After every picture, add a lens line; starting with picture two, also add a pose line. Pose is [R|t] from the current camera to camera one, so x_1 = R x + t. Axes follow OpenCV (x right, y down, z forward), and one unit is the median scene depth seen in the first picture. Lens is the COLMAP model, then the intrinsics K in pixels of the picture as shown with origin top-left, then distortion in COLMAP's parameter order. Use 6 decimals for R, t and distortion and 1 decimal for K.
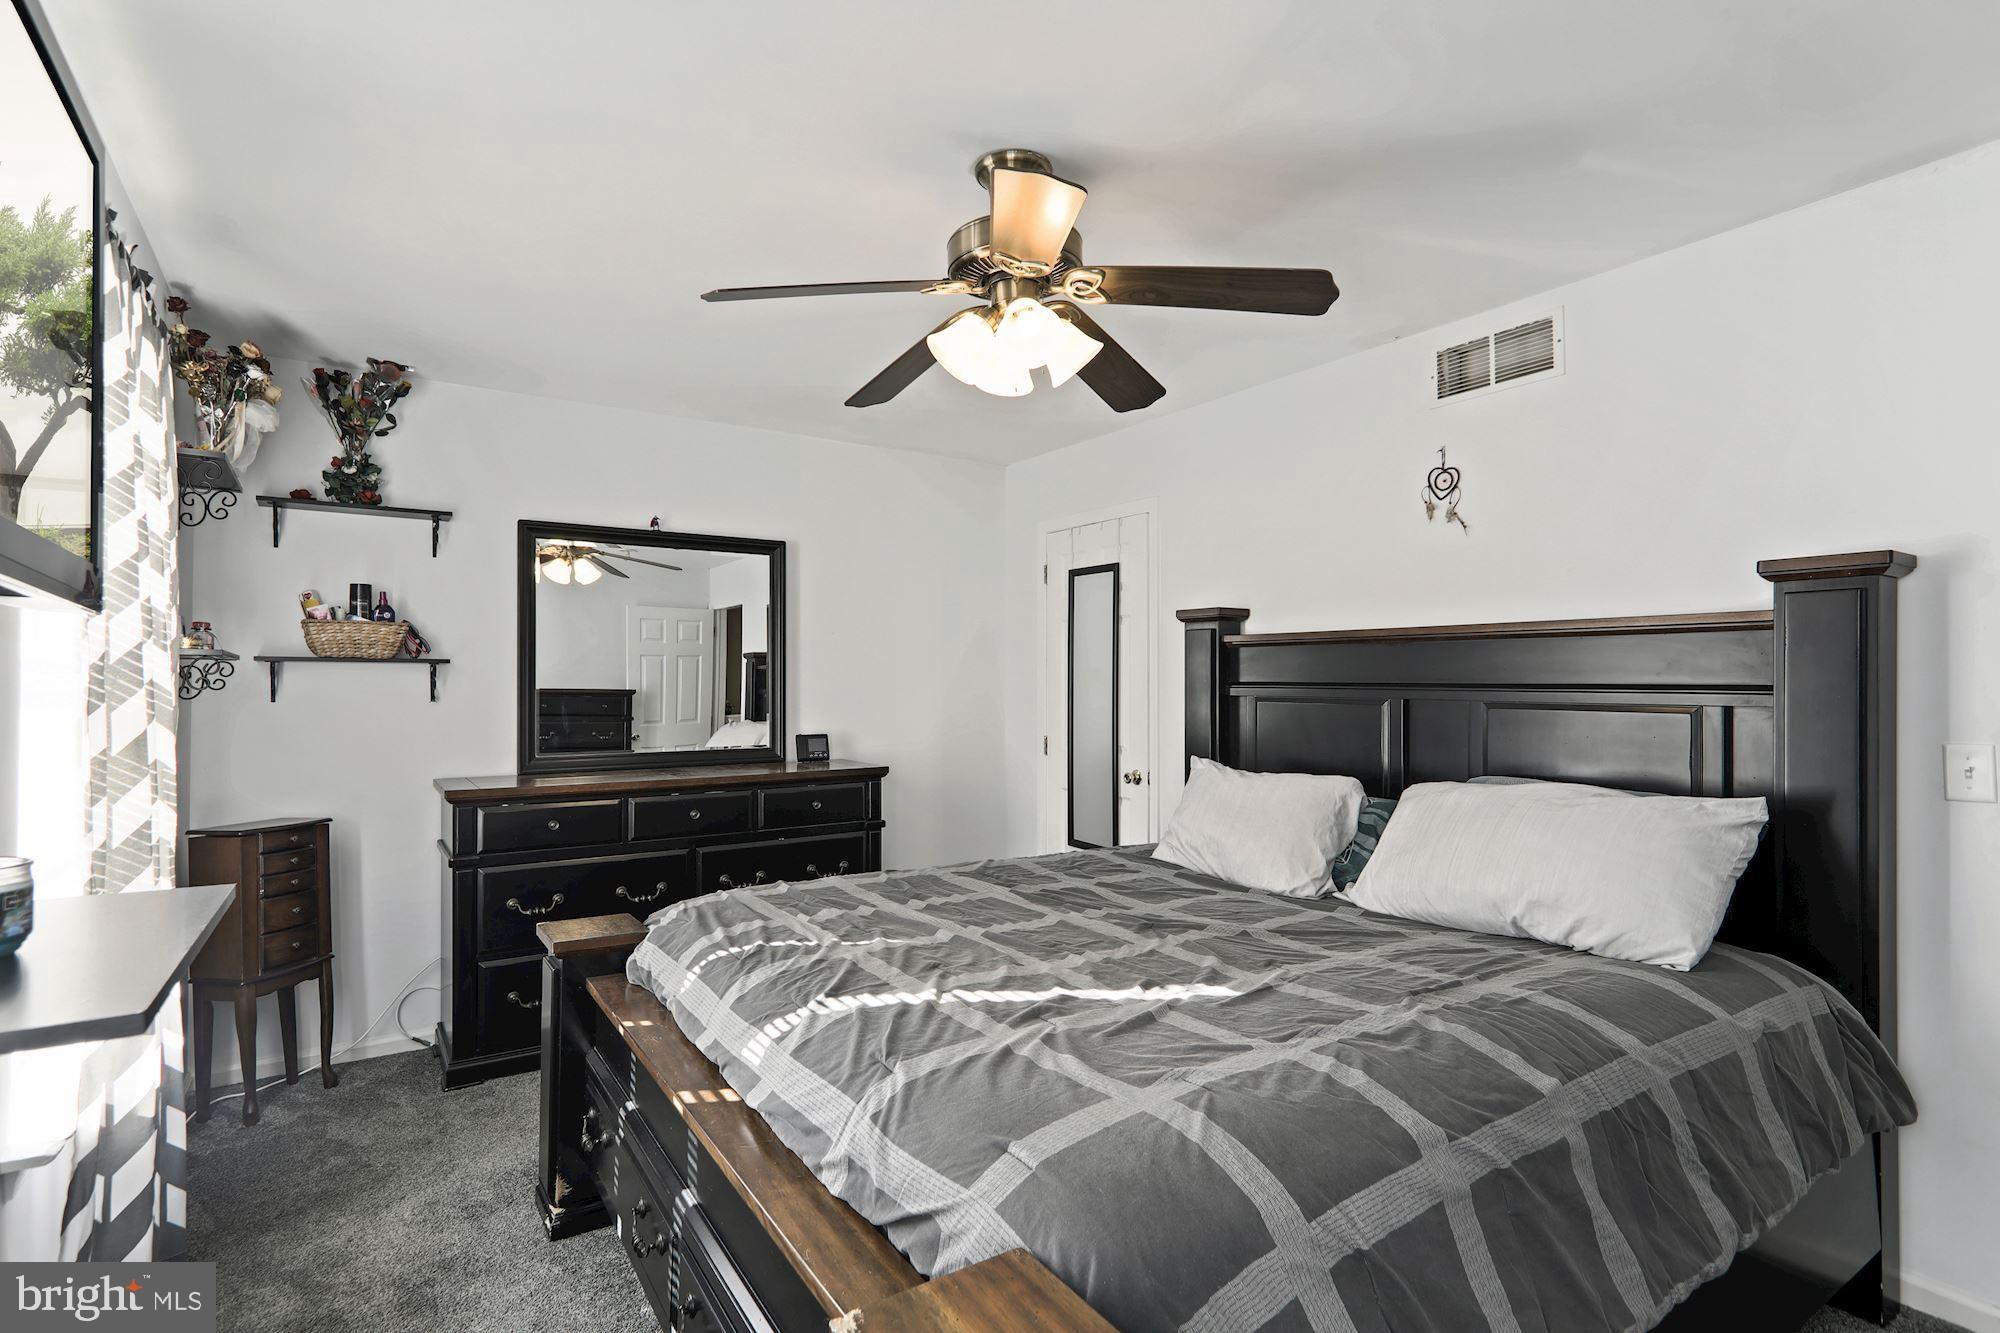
lens RADIAL K [[969.4, 0, 985.9], [0, 969.4, 672.5], [0, 0, 1]] dist [0.000116, 0.000986]
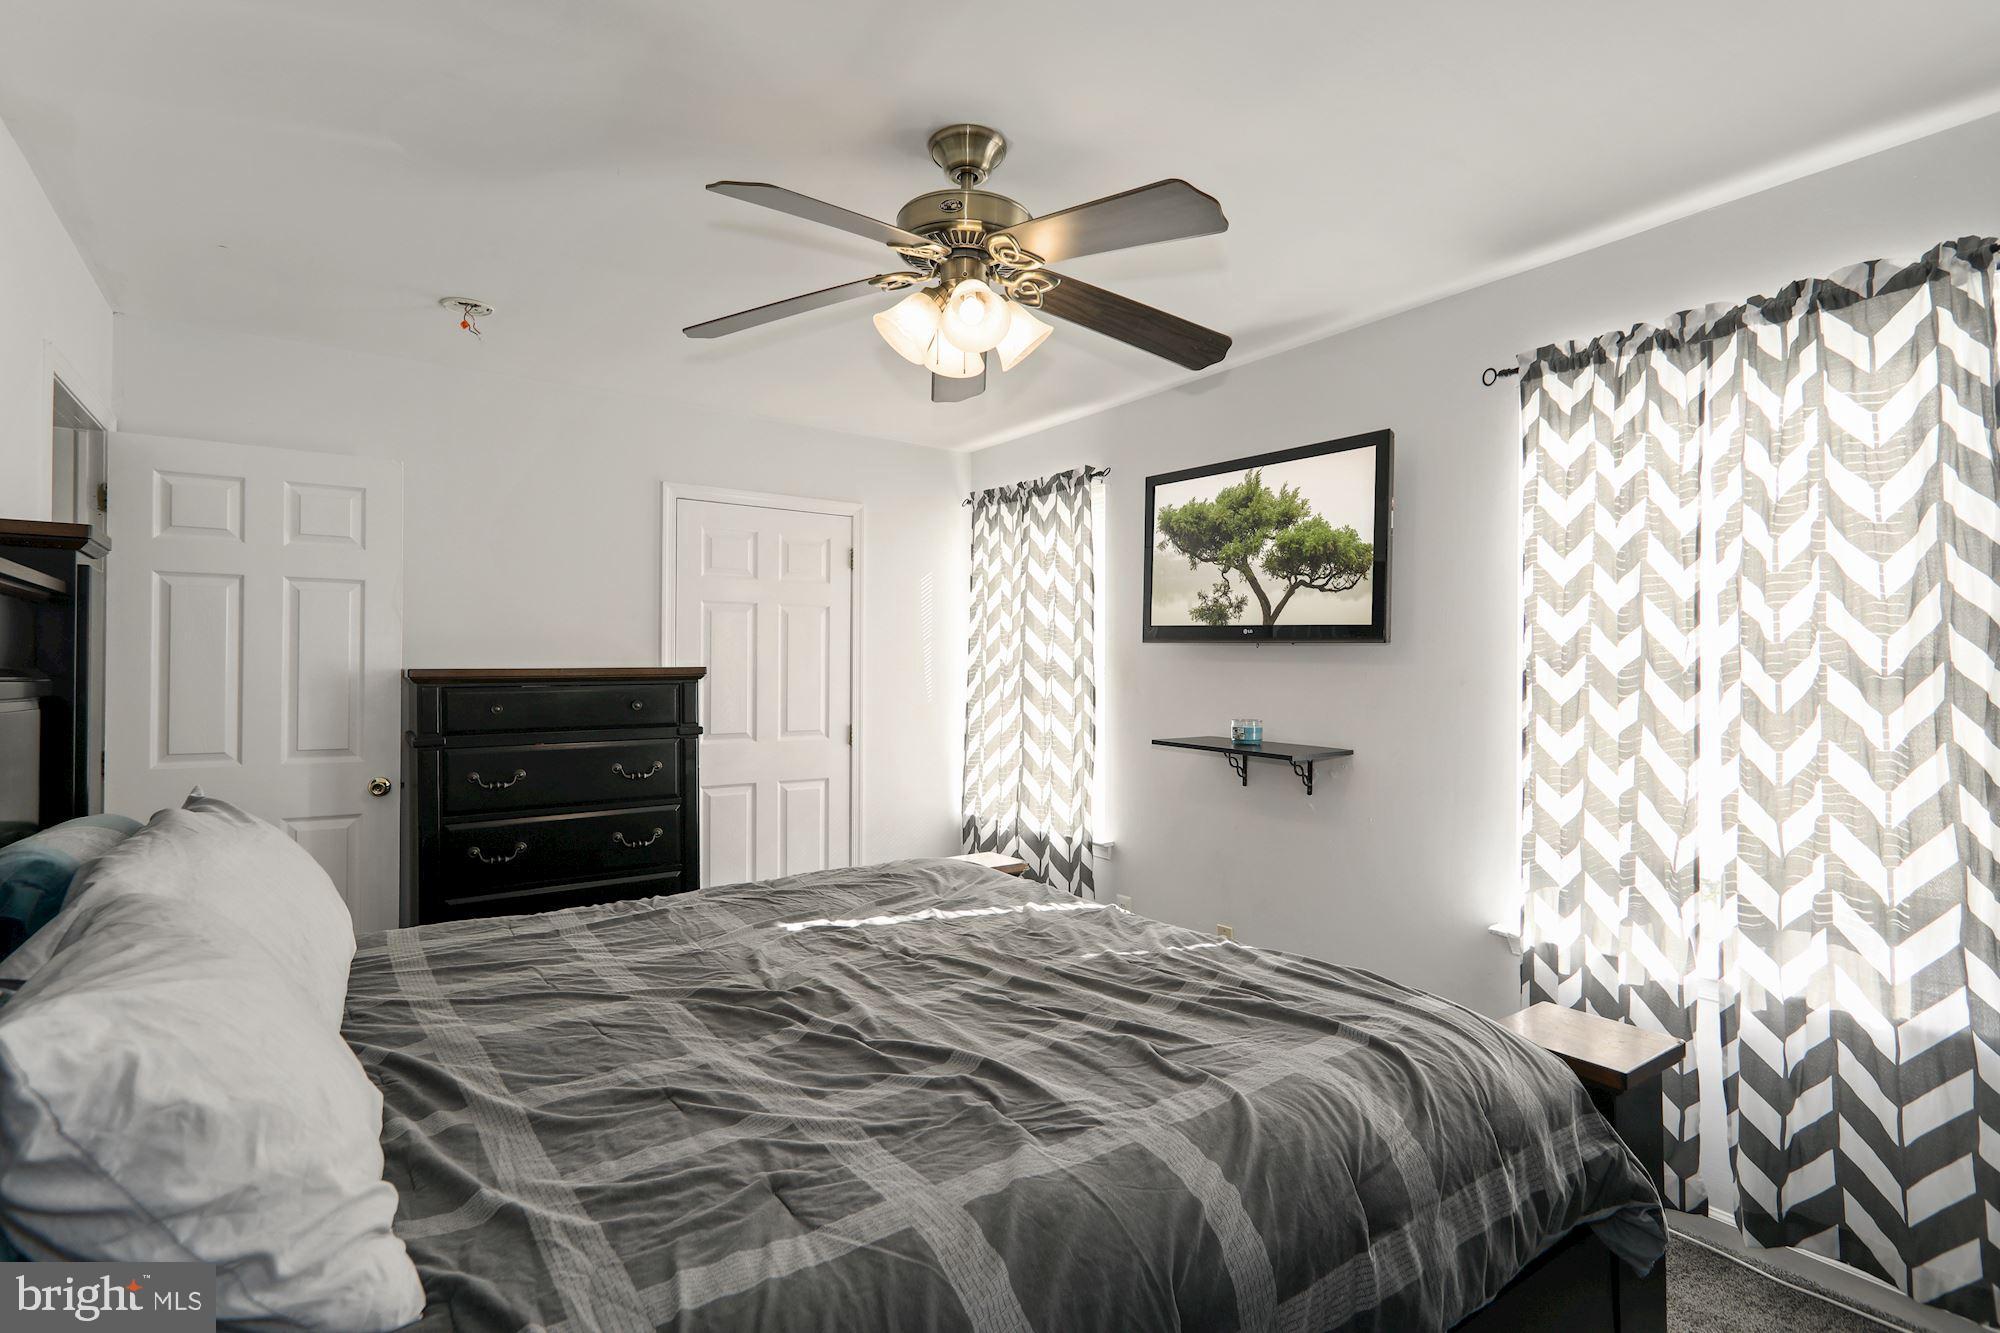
lens RADIAL K [[962.1, 0, 987.6], [0, 962.1, 676.9], [0, 0, 1]] dist [-0.005353, 0.012303]
pose [[-0.999774, -0.002970, -0.021035, 0.012876], [-0.002843, 0.999977, -0.006091, 0.015445], [0.021052, -0.006030, -0.999760, 1.364982]]
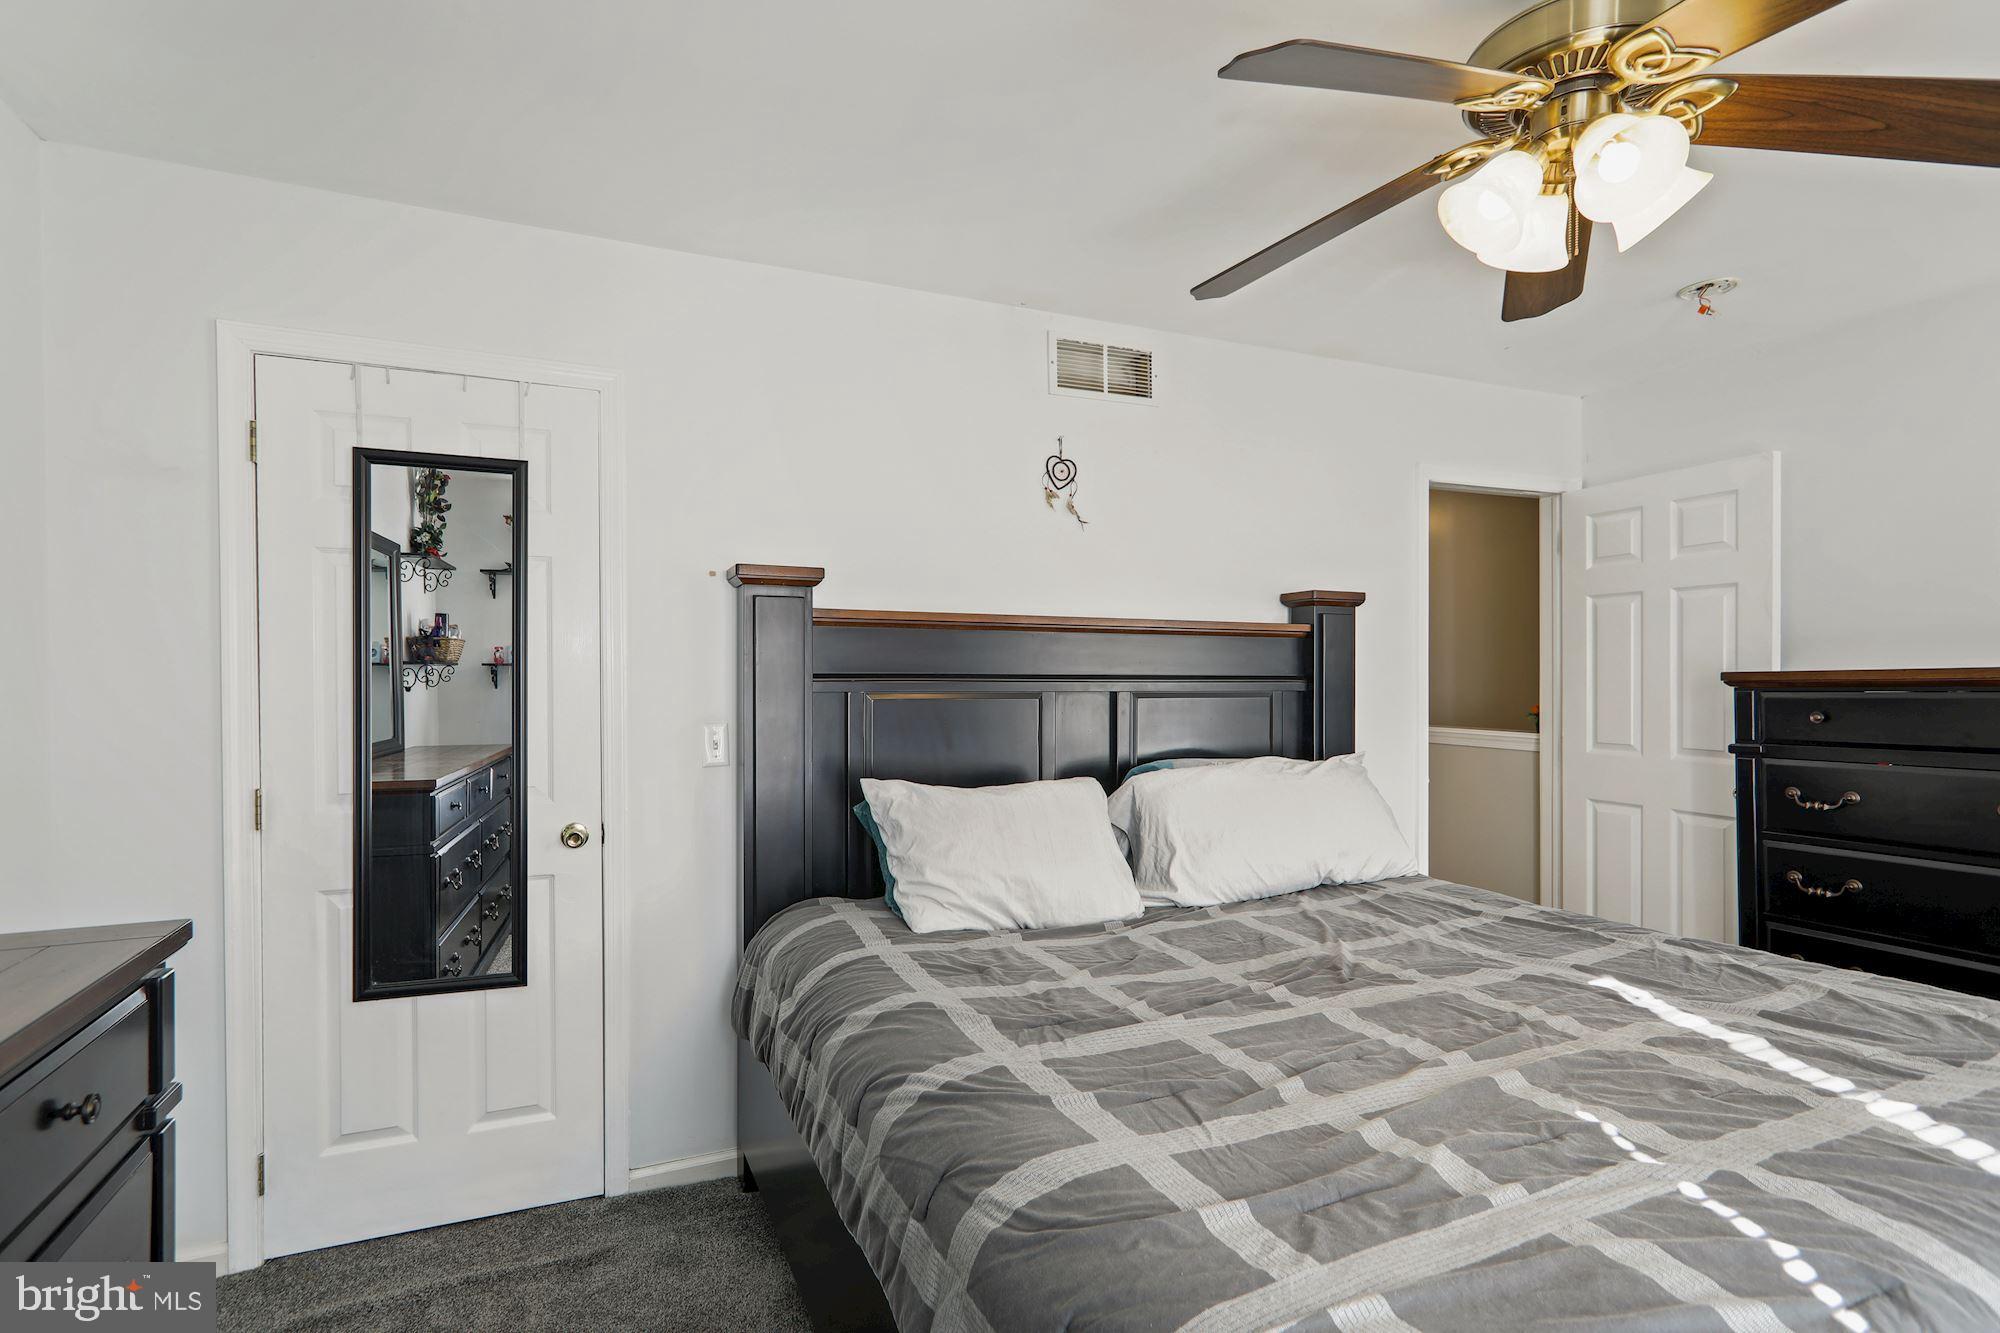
lens RADIAL K [[962.1, 0, 987.6], [0, 962.1, 676.9], [0, 0, 1]] dist [-0.005353, 0.012303]
pose [[0.169638, 0.002029, 0.985504, -0.513051], [-0.007653, 0.999970, -0.000742, 0.015115], [-0.985477, -0.007416, 0.169648, 0.904036]]
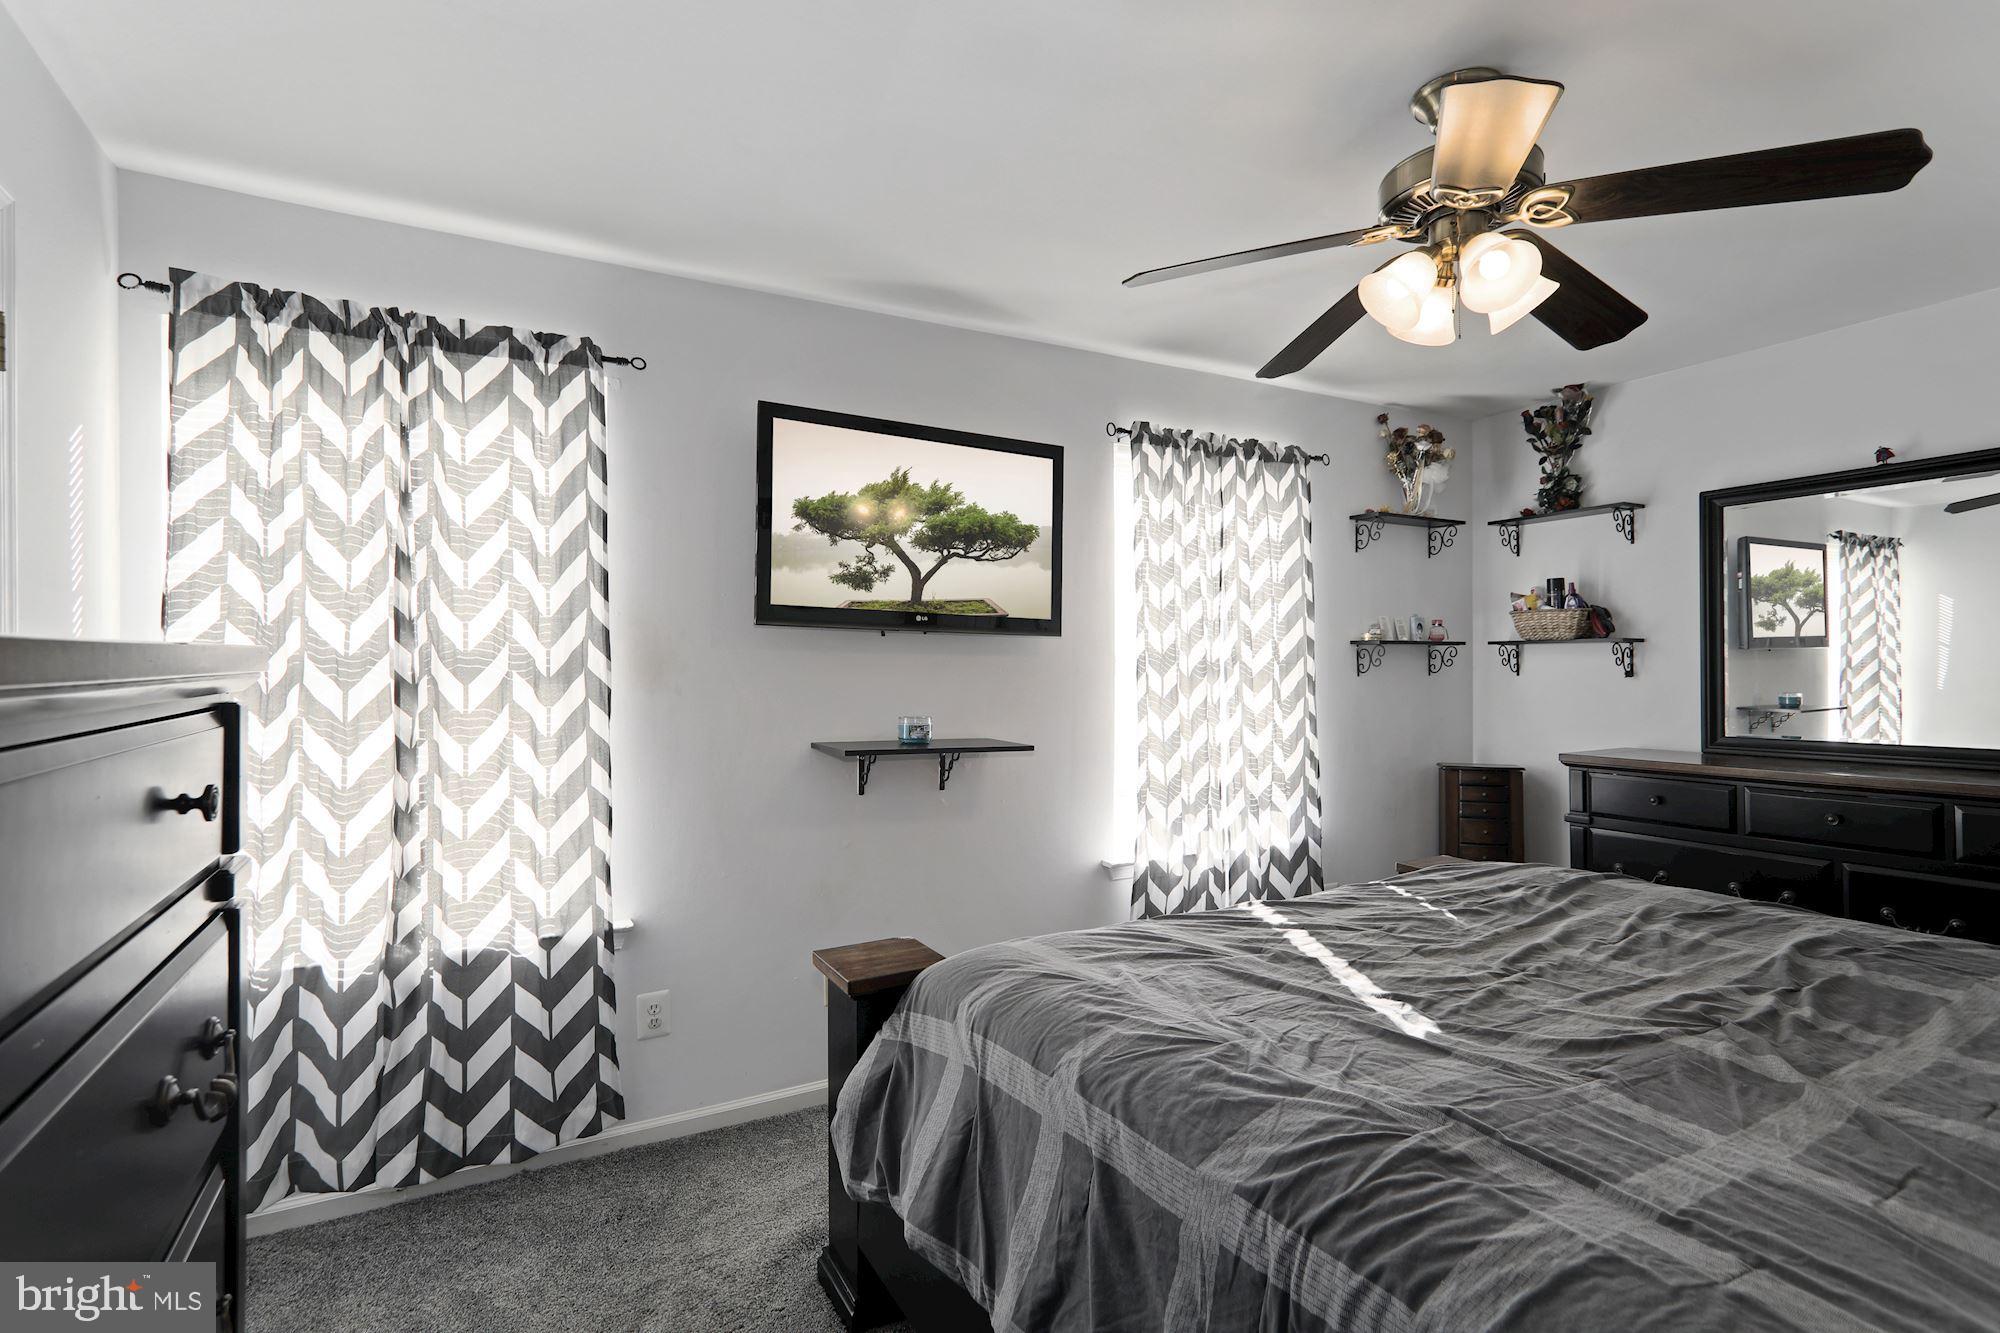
lens RADIAL K [[962.1, 0, 987.6], [0, 962.1, 676.9], [0, 0, 1]] dist [-0.005353, 0.012303]
pose [[-0.087915, 0.008655, -0.996090, 0.666962], [0.018863, 0.999797, 0.007022, 0.010312], [0.995949, -0.018172, -0.088060, 0.439003]]
